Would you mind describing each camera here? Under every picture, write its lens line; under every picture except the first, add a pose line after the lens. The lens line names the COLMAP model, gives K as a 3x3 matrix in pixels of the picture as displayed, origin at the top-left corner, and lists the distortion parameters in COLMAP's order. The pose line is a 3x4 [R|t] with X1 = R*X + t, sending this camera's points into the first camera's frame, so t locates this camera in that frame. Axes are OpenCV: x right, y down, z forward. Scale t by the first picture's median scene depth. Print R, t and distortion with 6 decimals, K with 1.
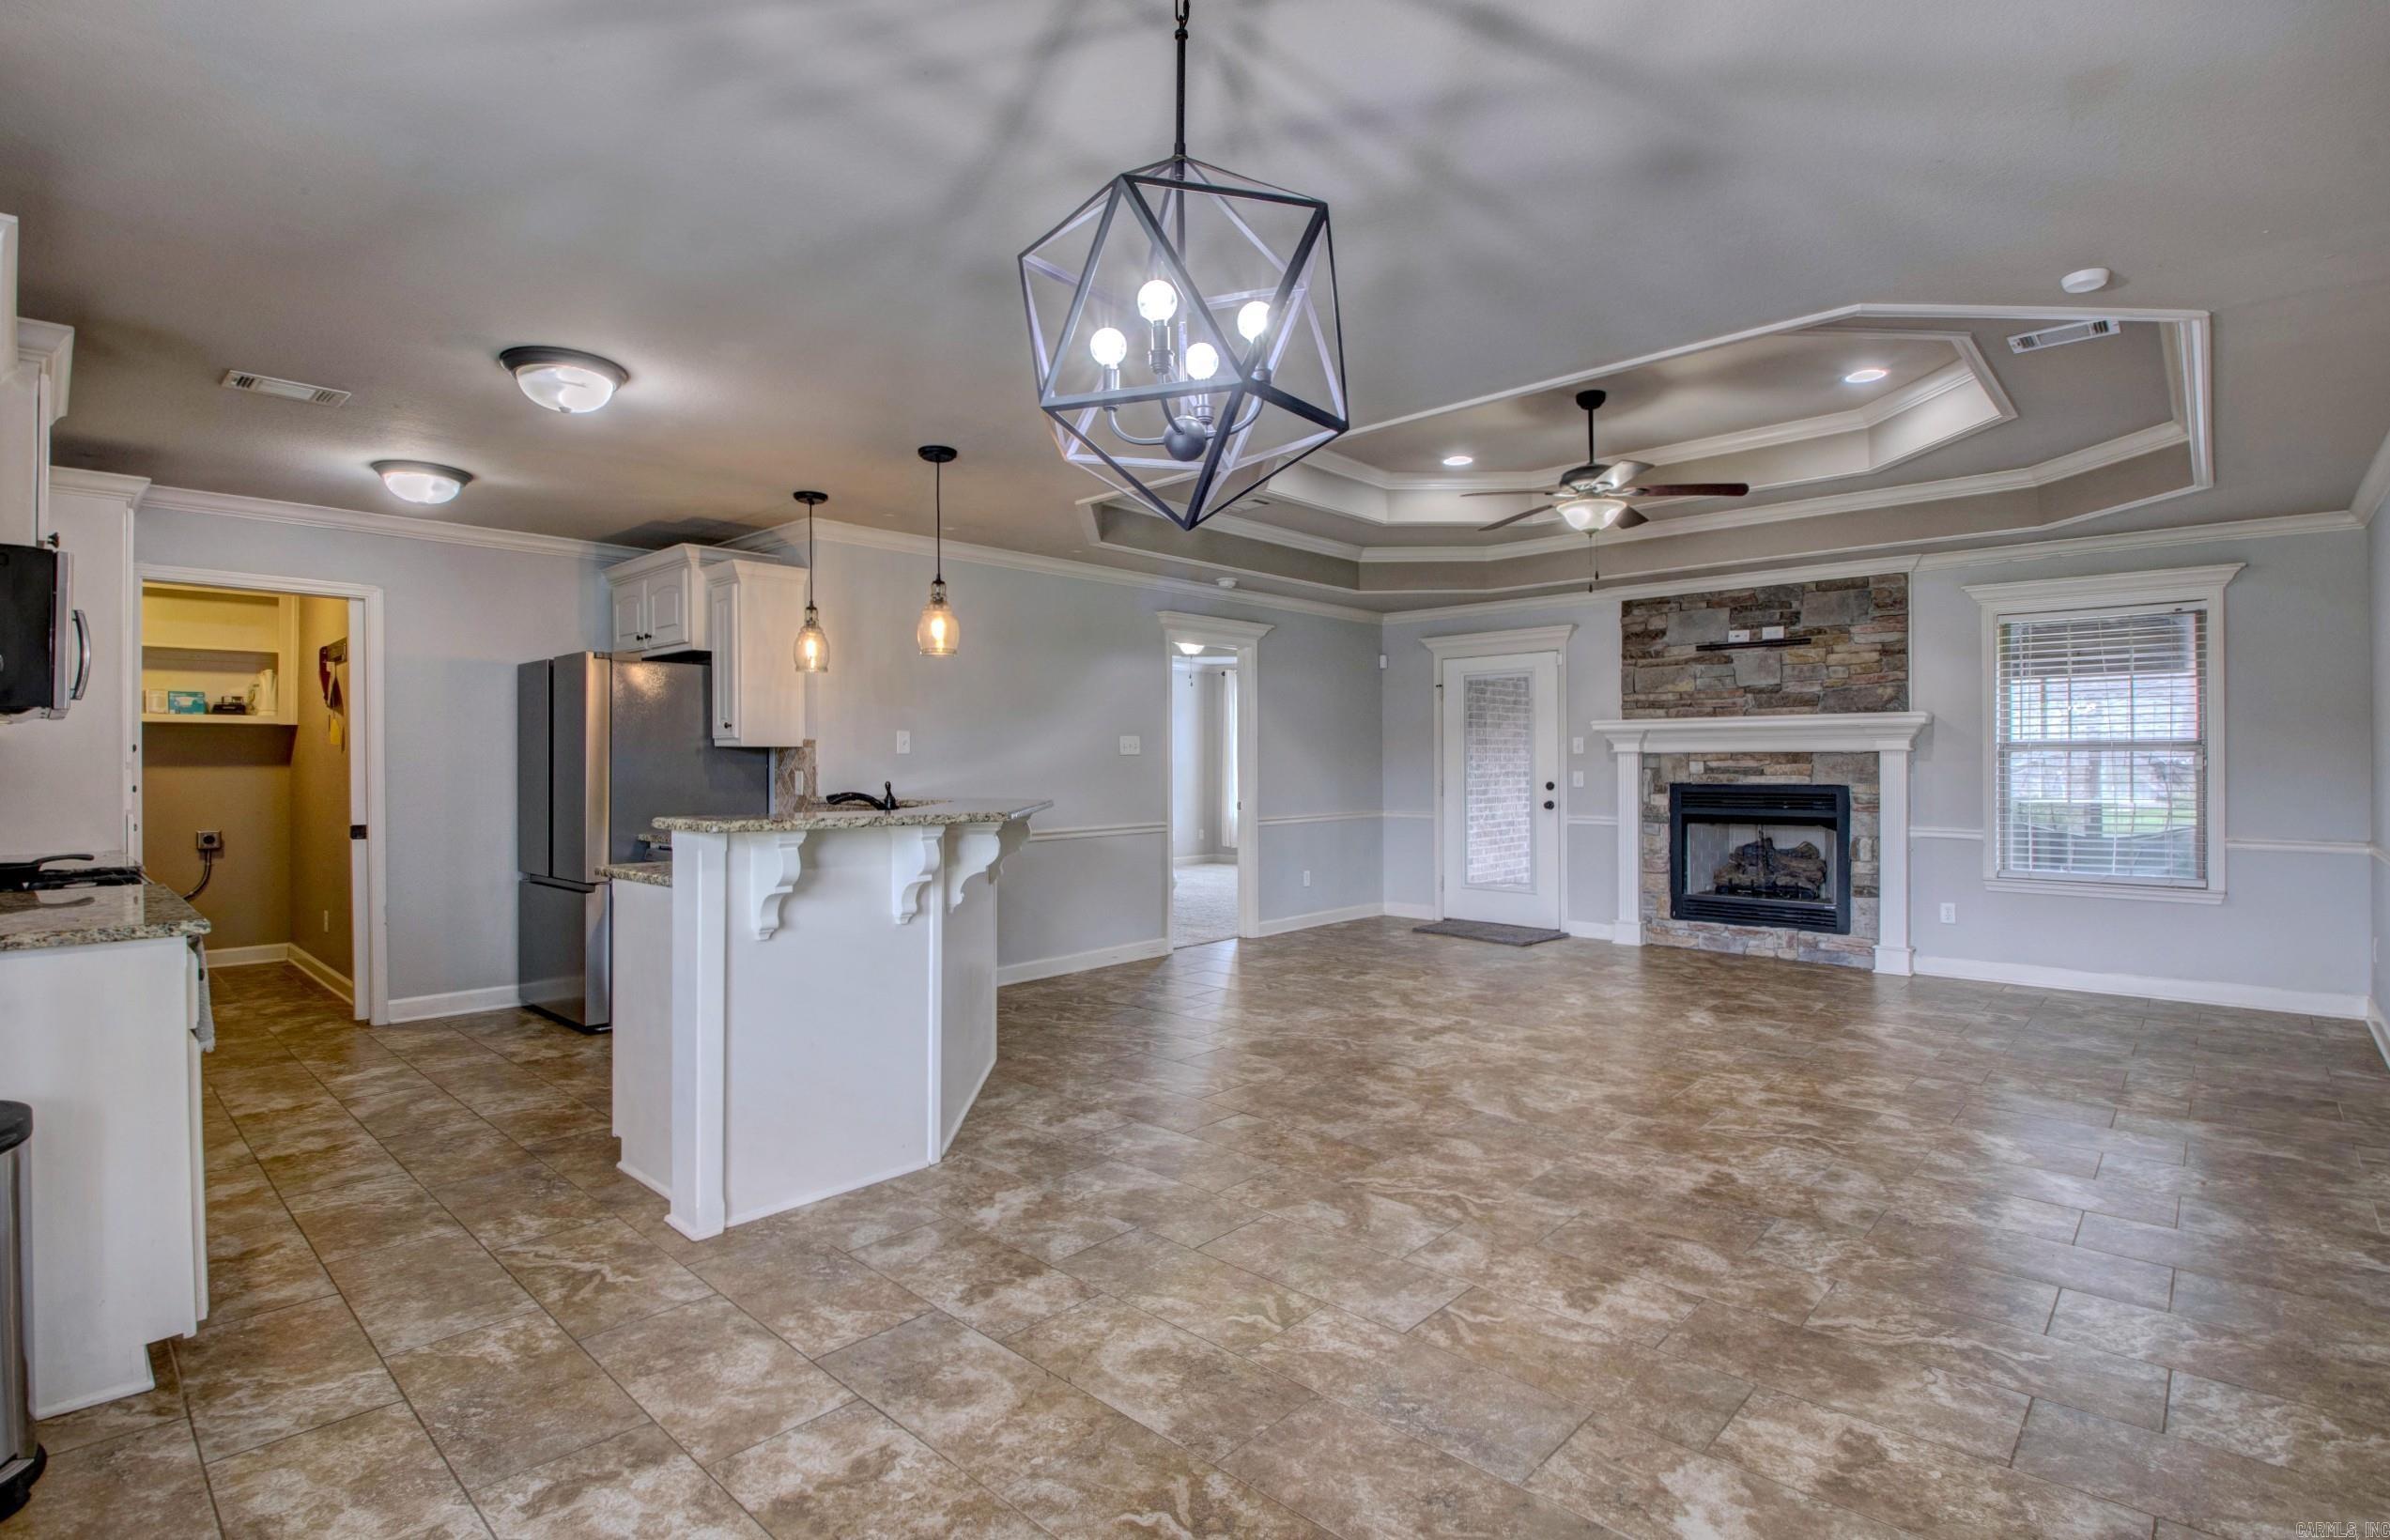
lens RADIAL K [[1120.0, 0, 1170.9], [0, 1120.0, 758.9], [0, 0, 1]] dist [0.028667, -0.033518]
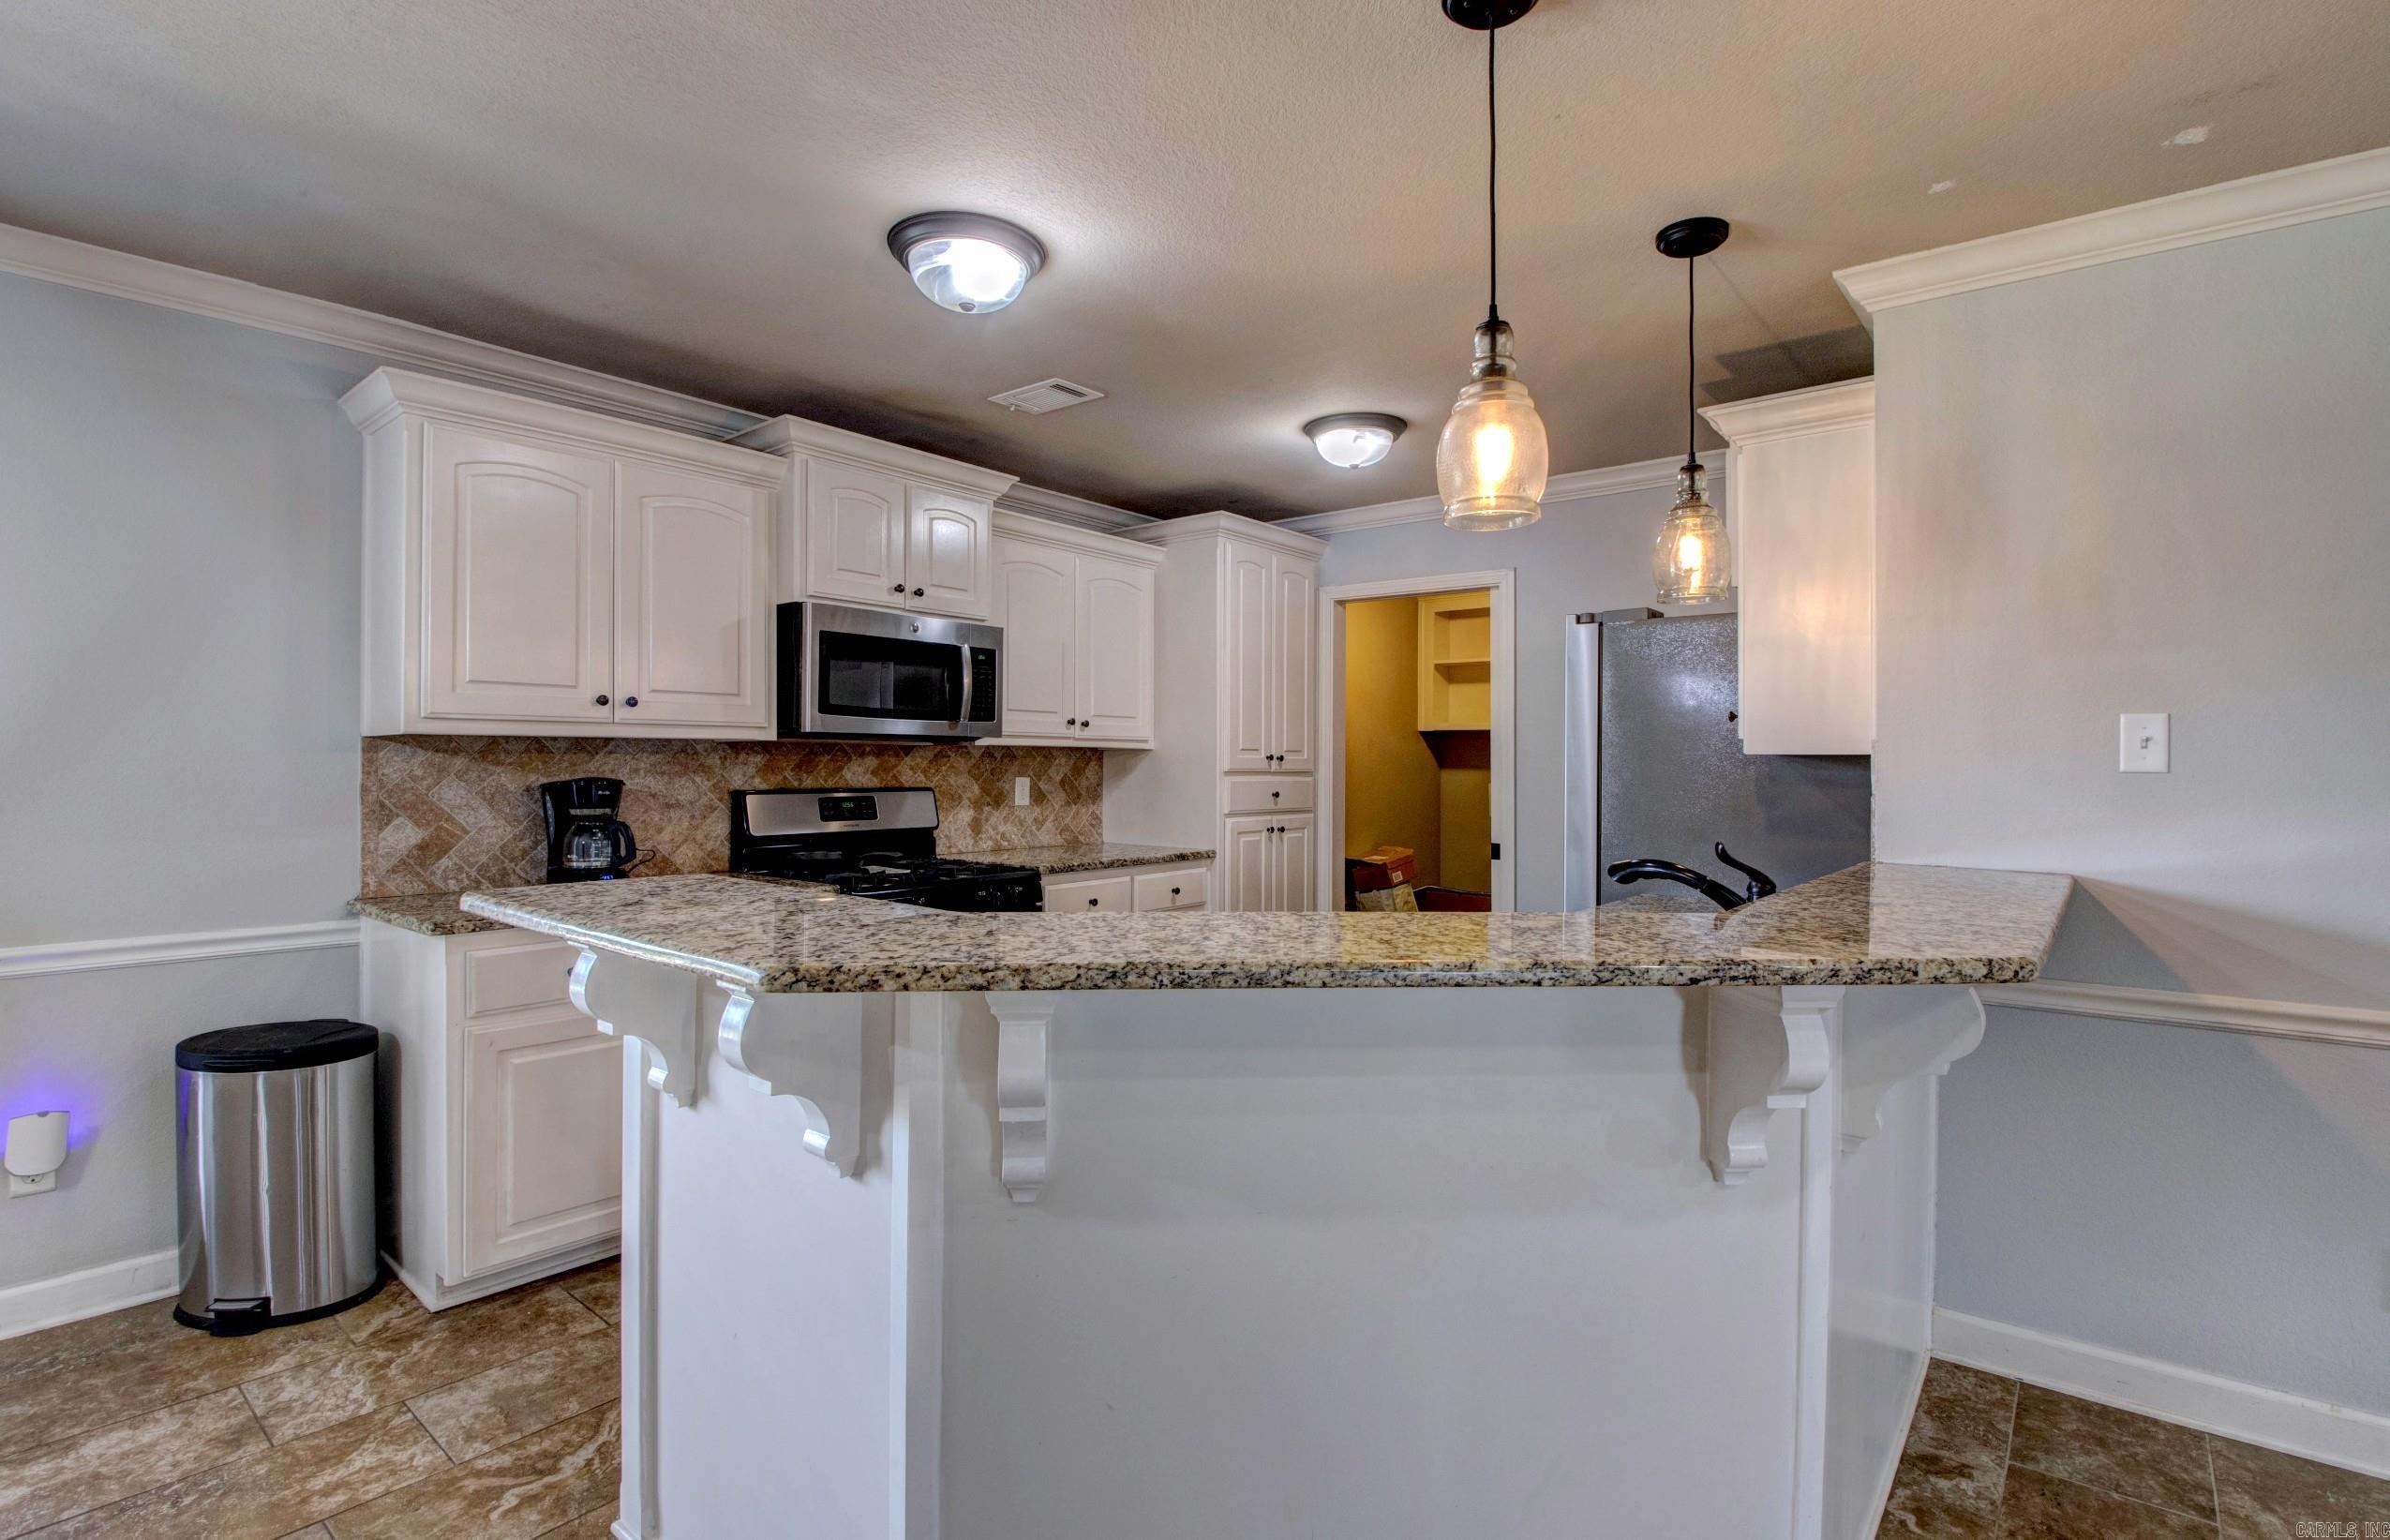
lens RADIAL K [[1098.6, 0, 1185.9], [0, 1098.6, 762.5], [0, 0, 1]] dist [0.013160, -0.015532]
pose [[0.073018, 0.009208, -0.997288, 0.107108], [-0.001523, 0.999957, 0.009121, -0.009764], [0.997329, 0.000853, 0.073029, 0.593555]]
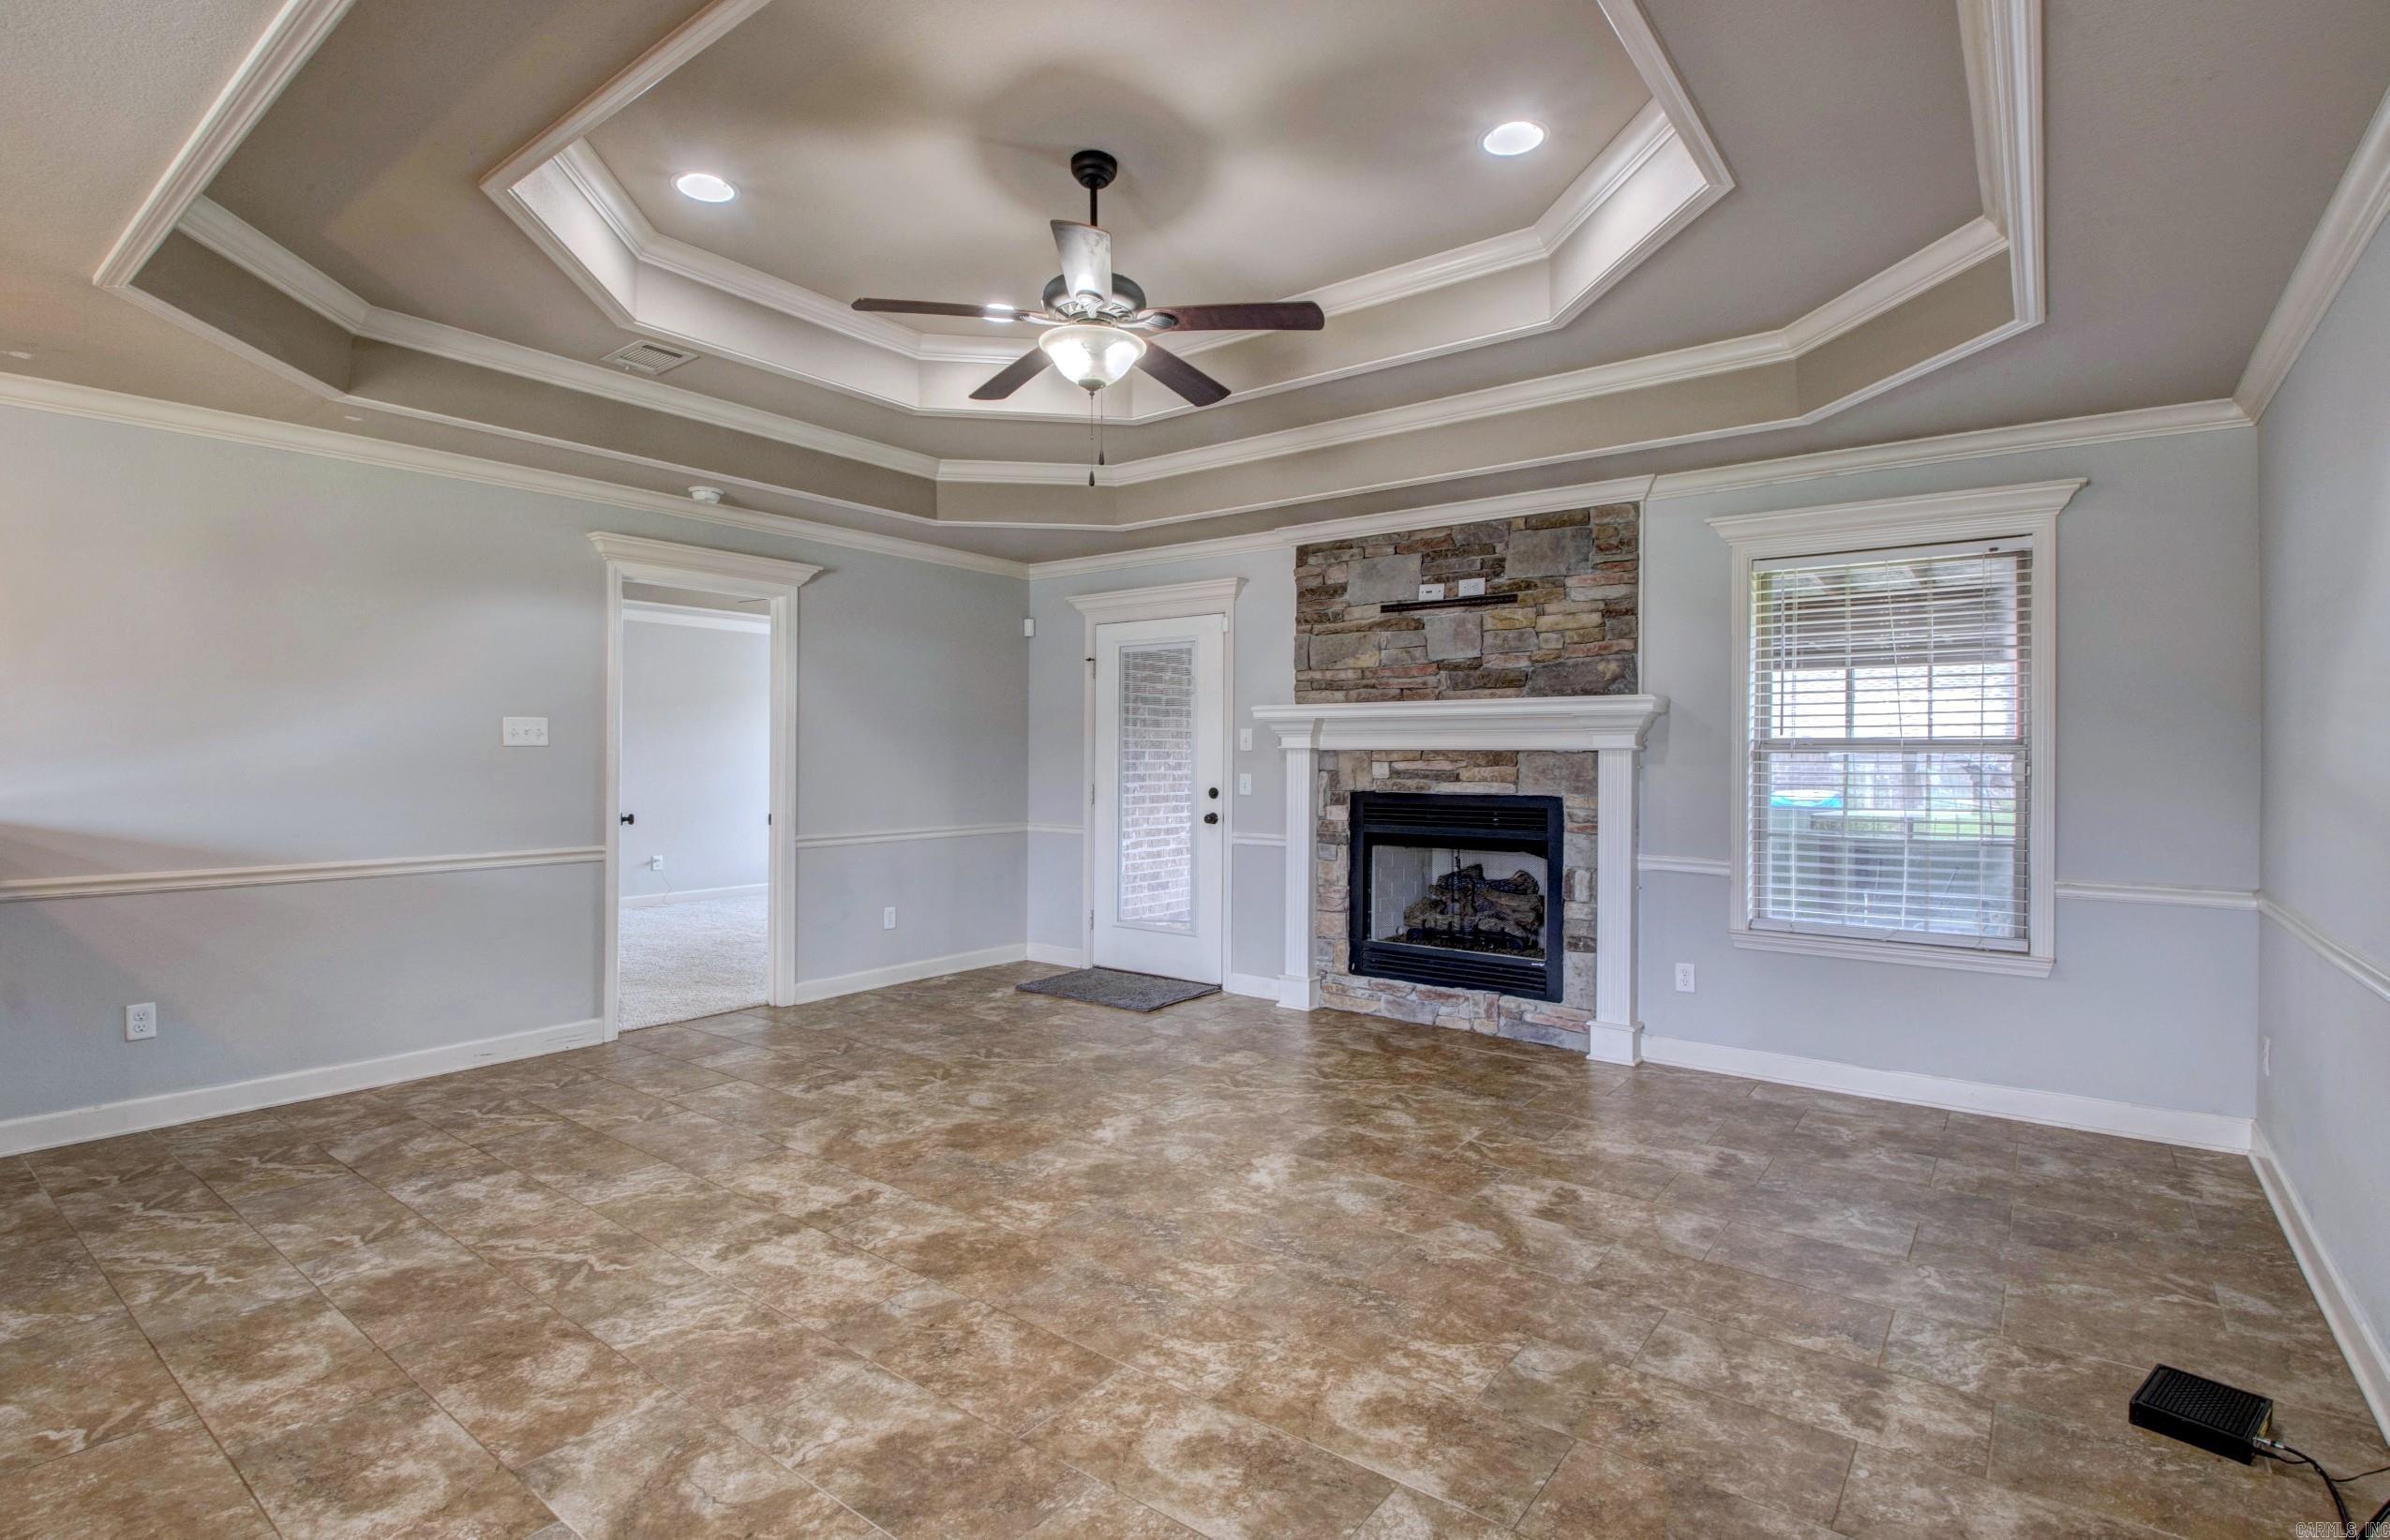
lens RADIAL K [[1112.9, 0, 1176.1], [0, 1112.9, 754.9], [0, 0, 1]] dist [0.053439, -0.056349]
pose [[0.995369, 0.009199, 0.095691, 0.310284], [-0.009172, 0.999958, -0.000724, -0.000809], [-0.095694, -0.000157, 0.995411, 0.333357]]
